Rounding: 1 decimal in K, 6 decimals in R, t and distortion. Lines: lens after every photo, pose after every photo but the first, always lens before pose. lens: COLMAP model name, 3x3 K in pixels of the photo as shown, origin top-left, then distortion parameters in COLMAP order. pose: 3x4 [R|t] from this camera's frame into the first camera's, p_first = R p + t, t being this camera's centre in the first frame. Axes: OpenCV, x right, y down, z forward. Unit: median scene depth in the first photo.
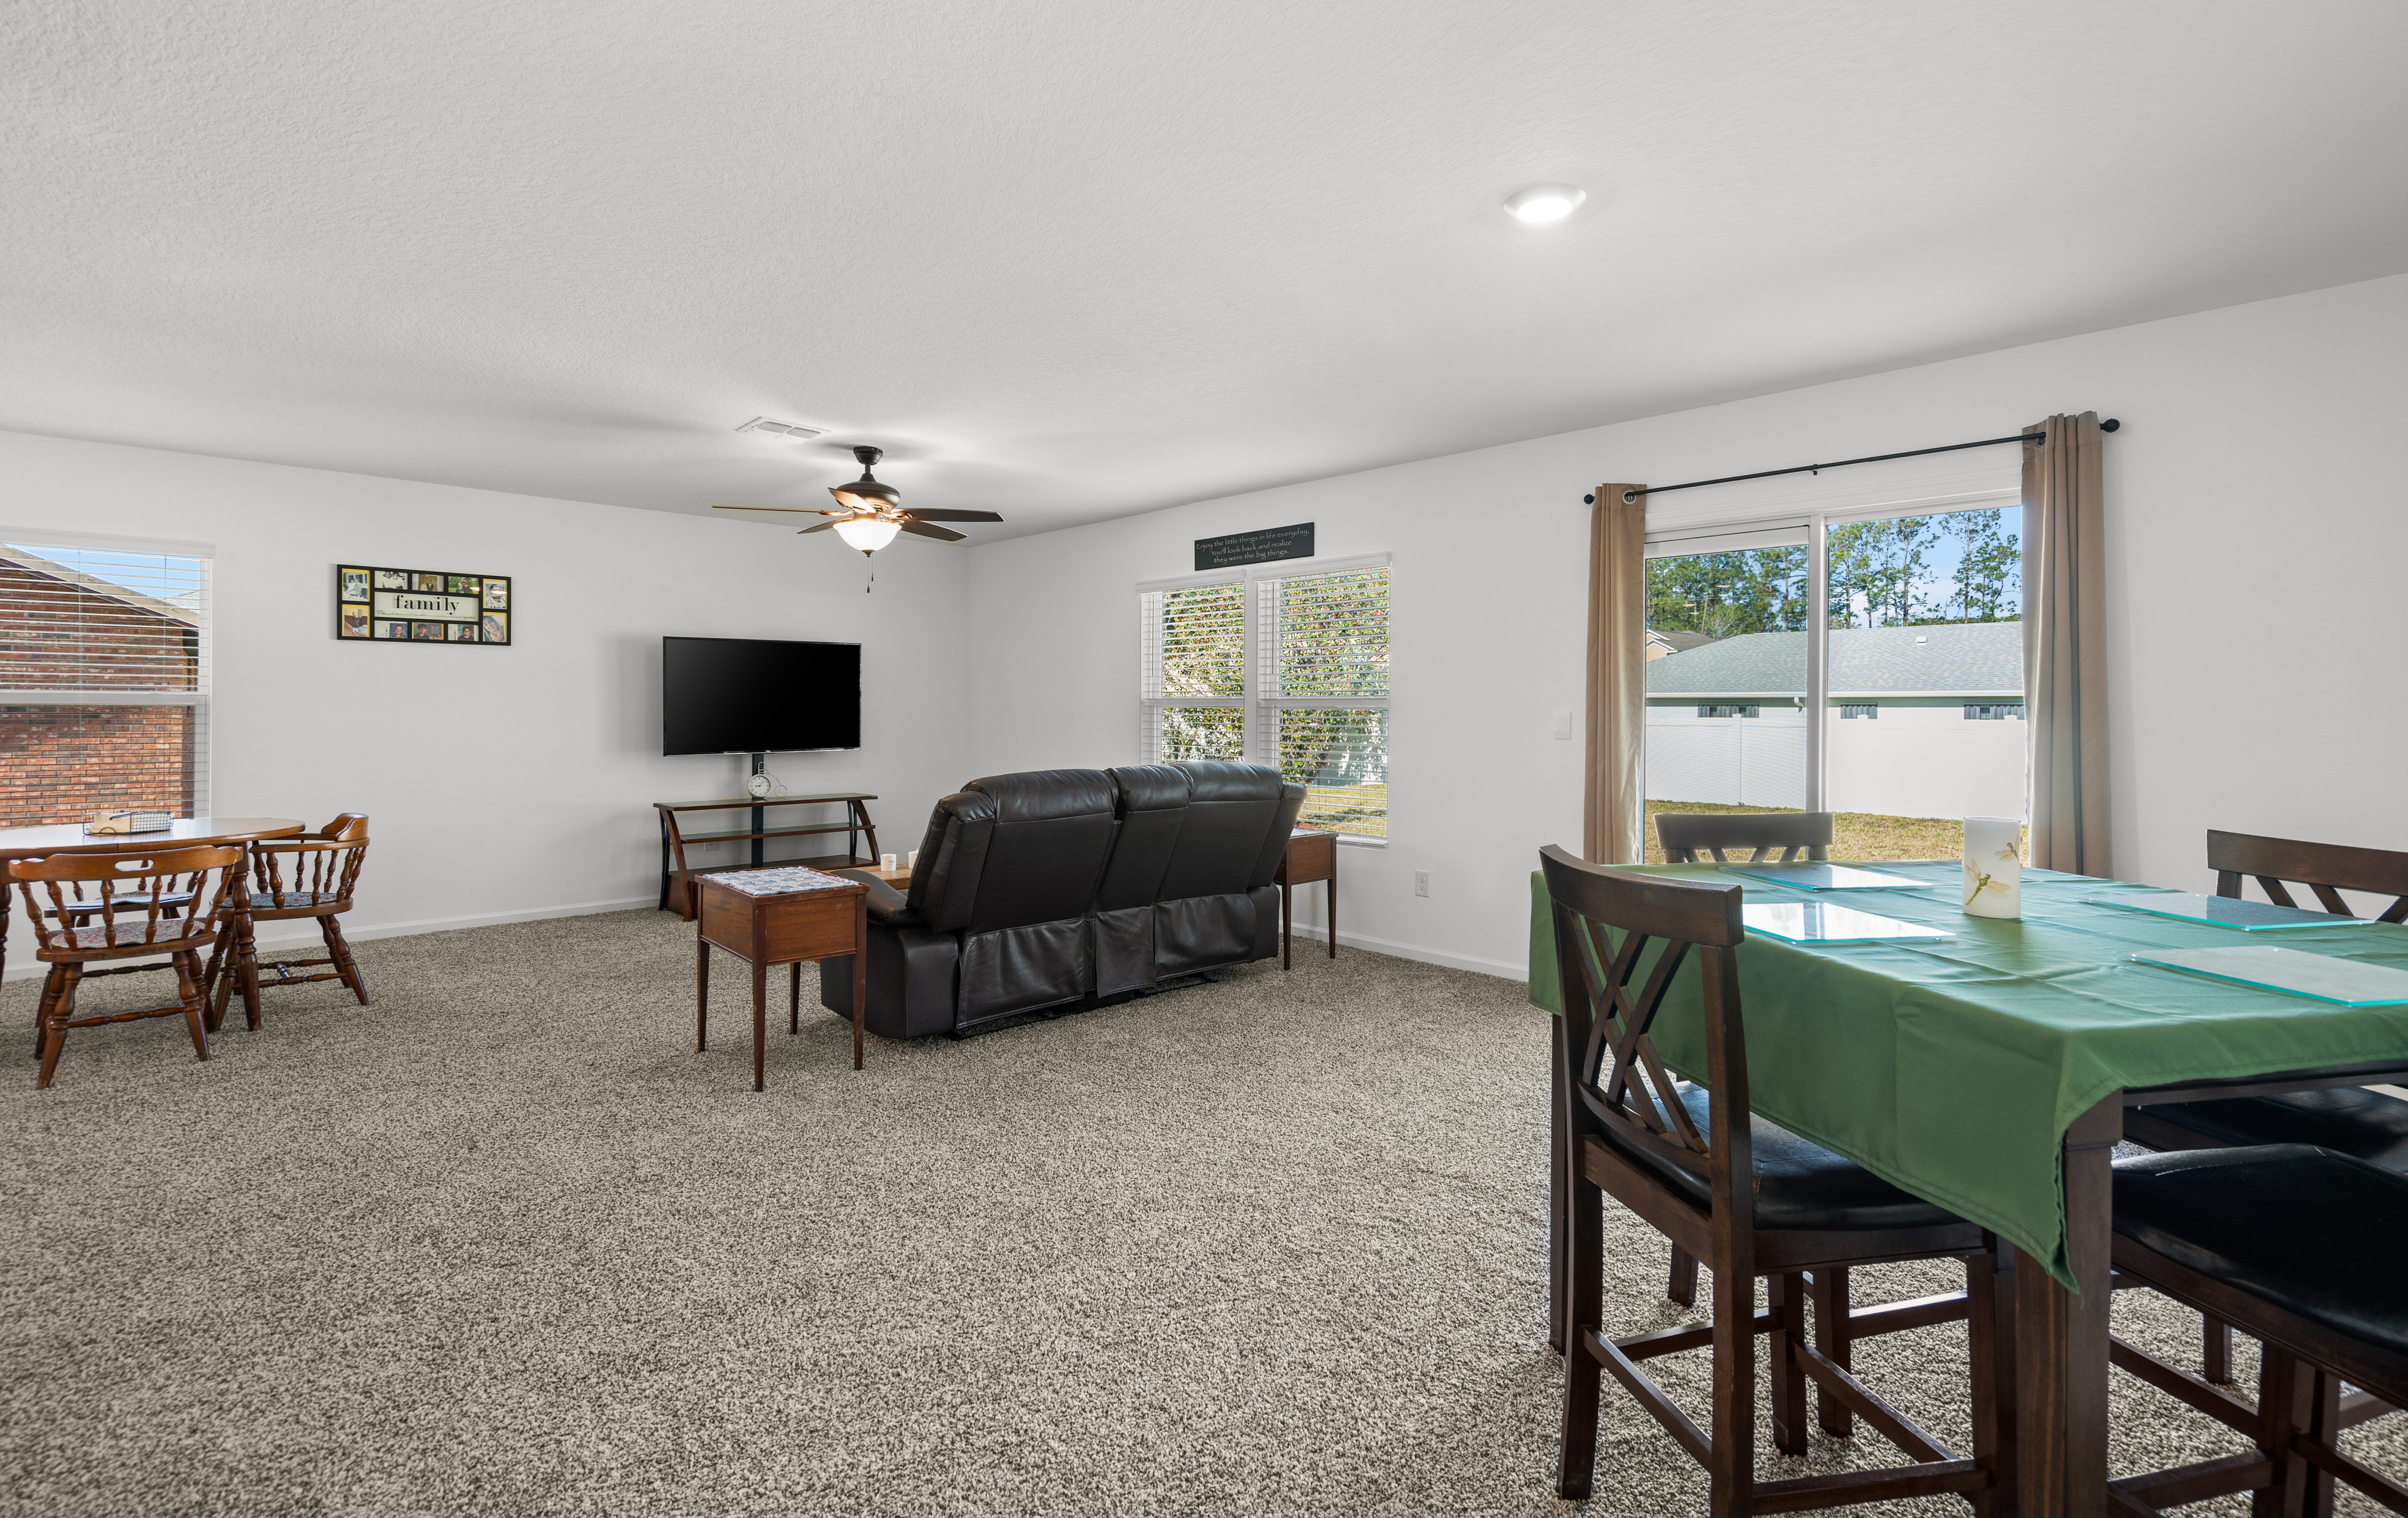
lens RADIAL K [[1078.7, 0, 1209.3], [0, 1078.7, 707.1], [0, 0, 1]] dist [0.000769, 0.000520]
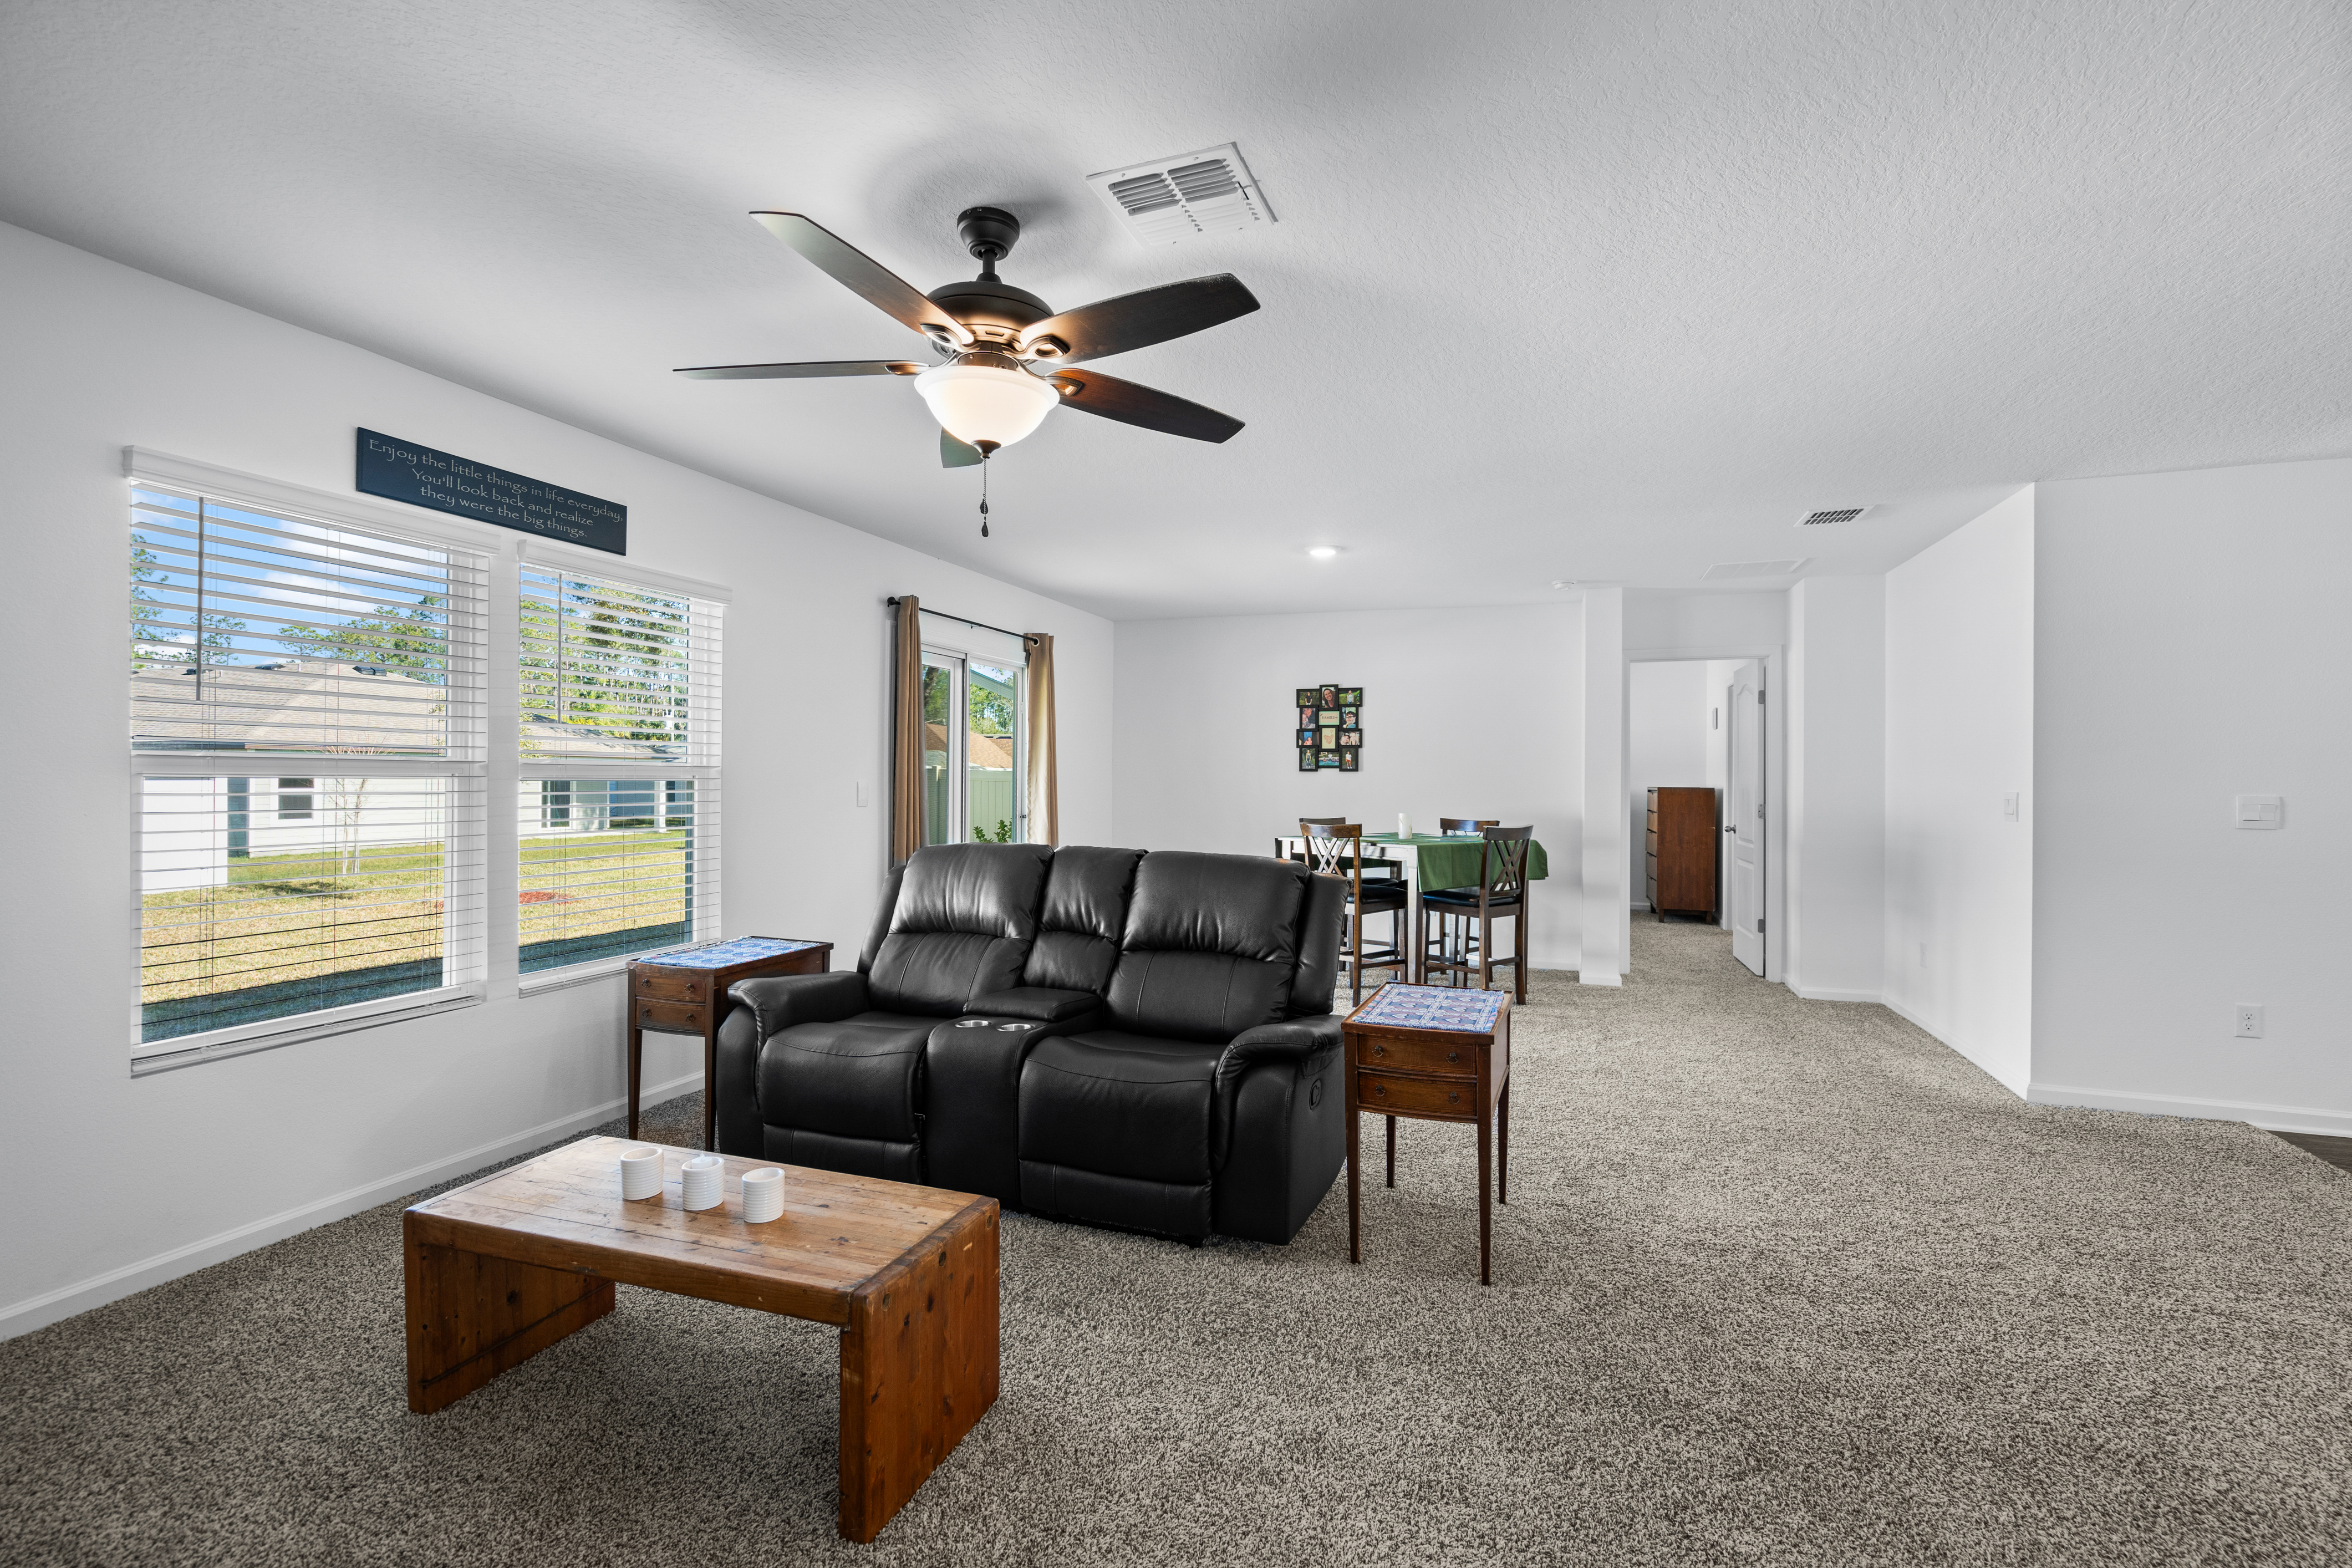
lens RADIAL K [[1058.9, 0, 1182.3], [0, 1058.9, 770.7], [0, 0, 1]] dist [-0.000151, 0.000366]
pose [[-0.451897, -0.002143, 0.892068, -0.663440], [-0.009626, 0.999951, -0.002475, -0.005548], [-0.892018, -0.009706, -0.451895, 0.992251]]
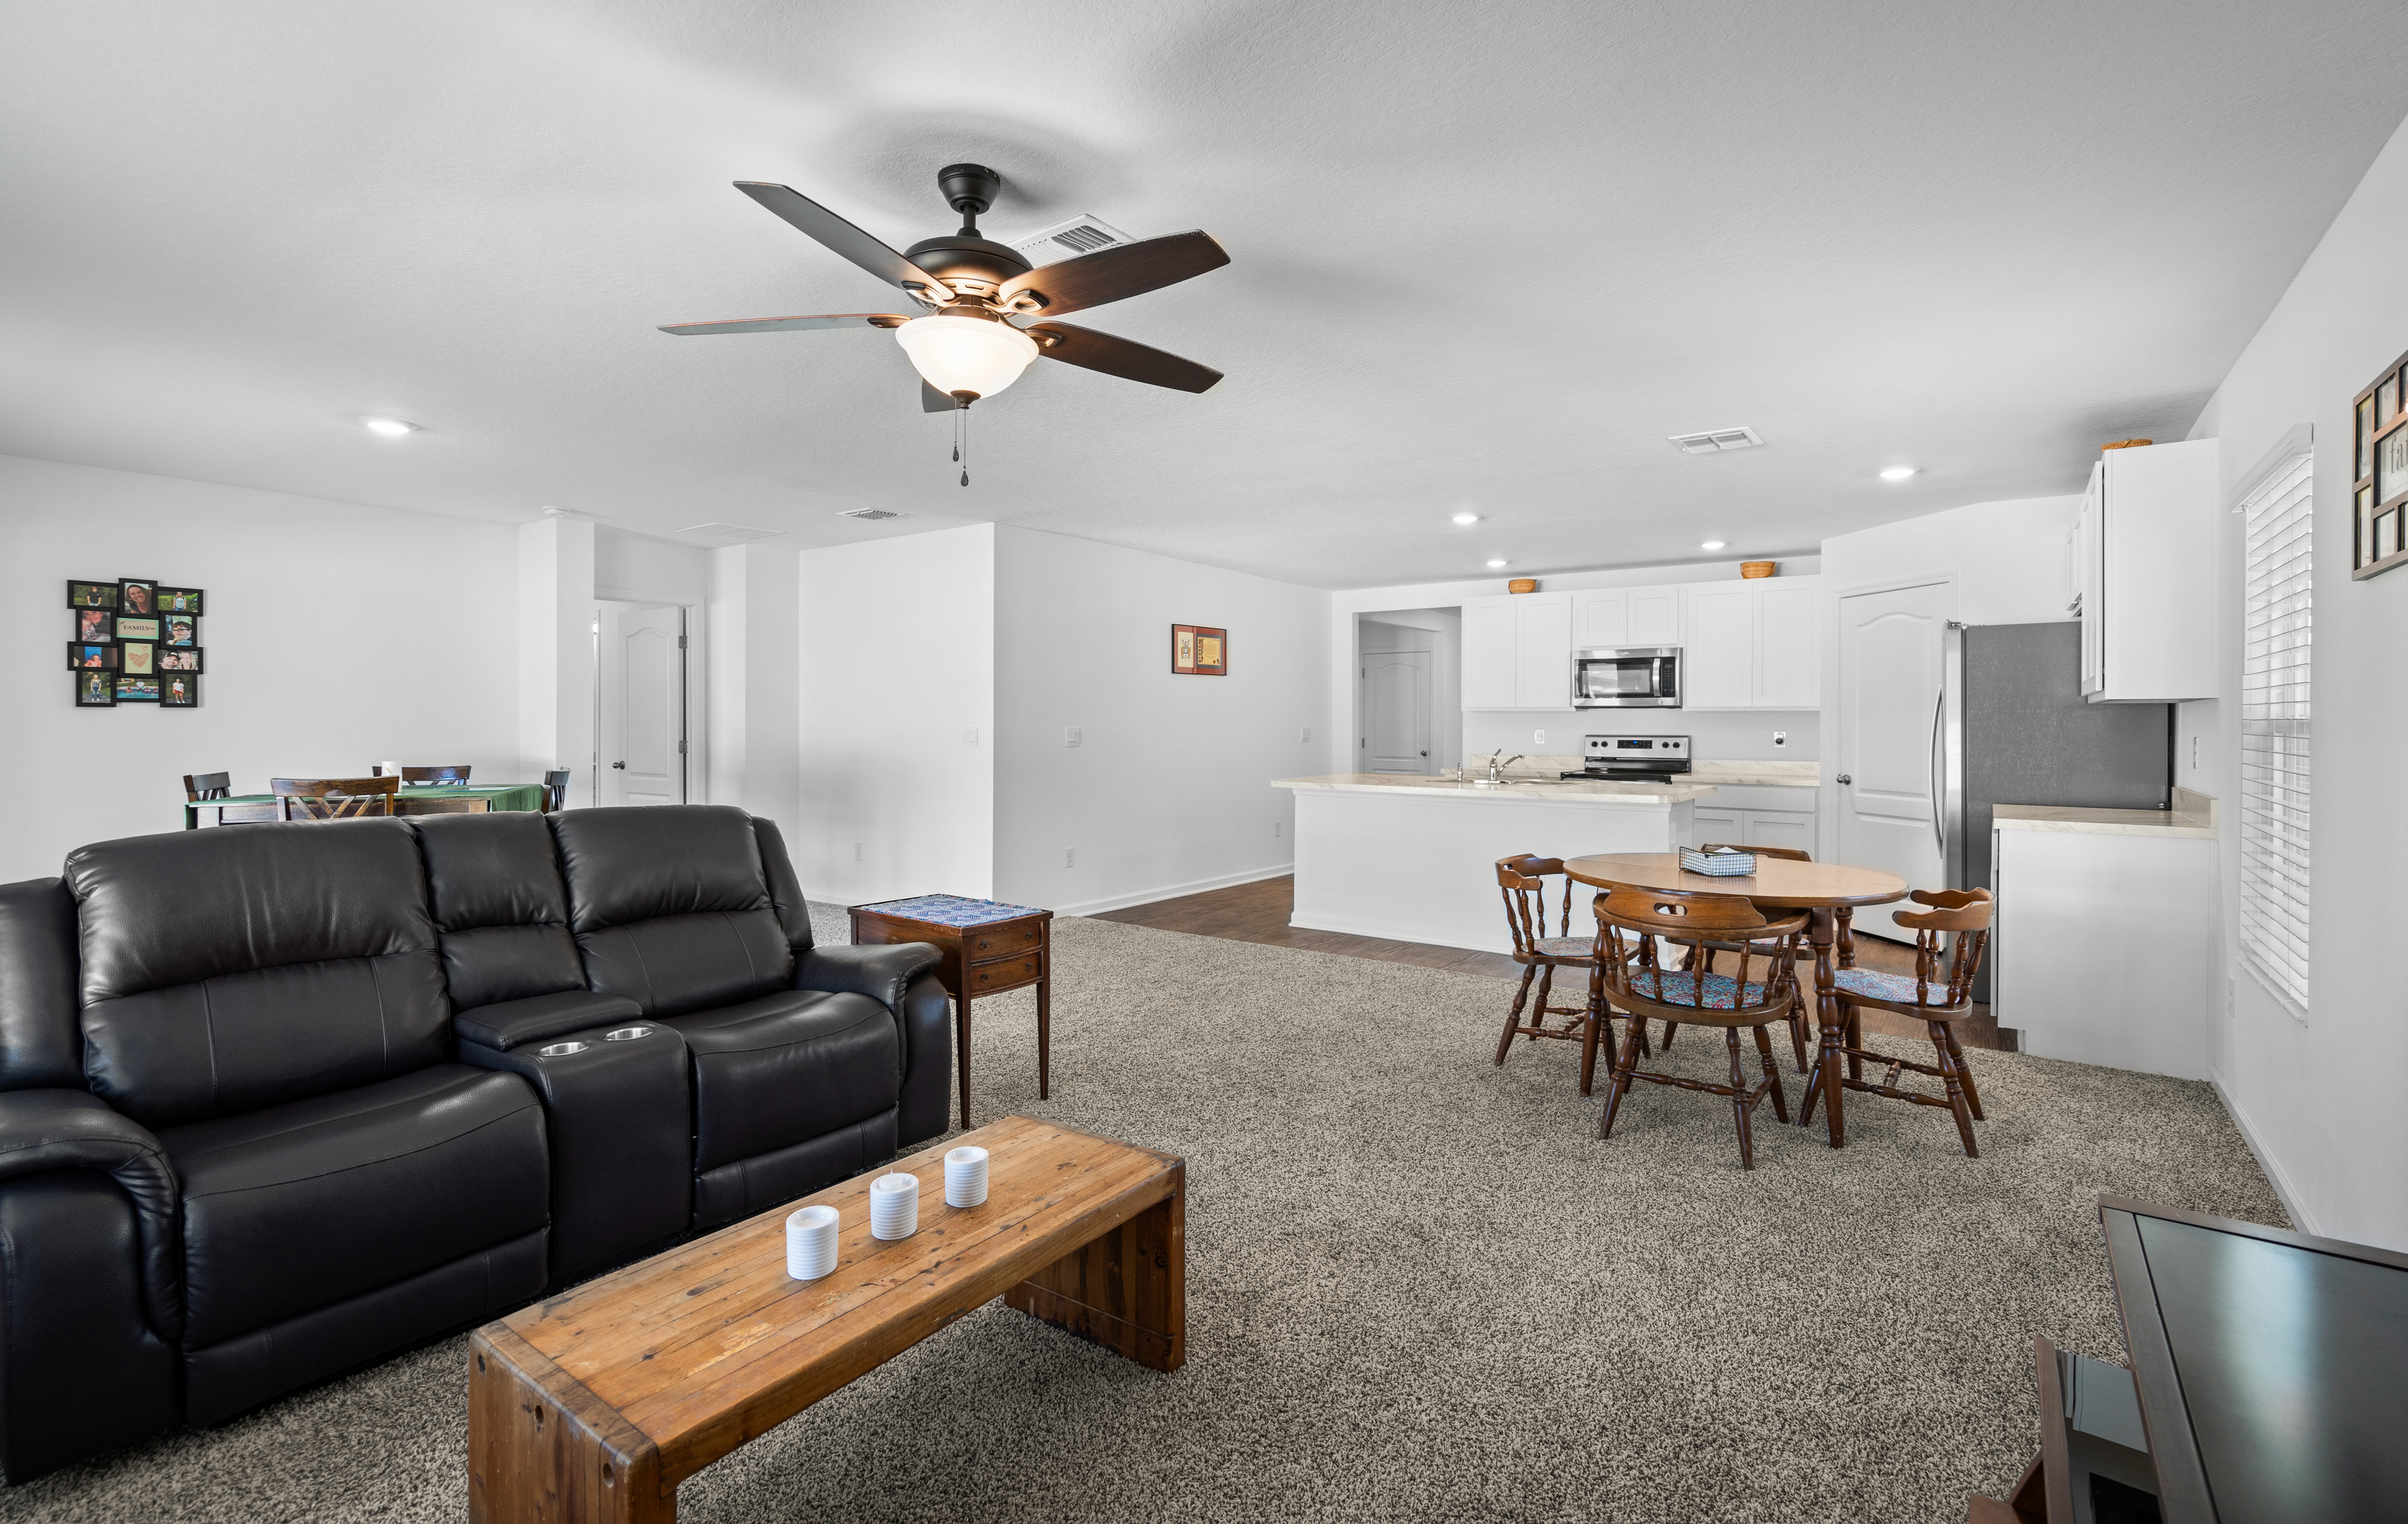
lens RADIAL K [[1094.4, 0, 1202.0], [0, 1094.4, 722.6], [0, 0, 1]] dist [0.000533, 0.000653]
pose [[-0.985063, -0.009018, -0.171959, -0.296140], [-0.009083, 0.999959, -0.000410, -0.004472], [0.171956, 0.001158, -0.985104, 1.302765]]
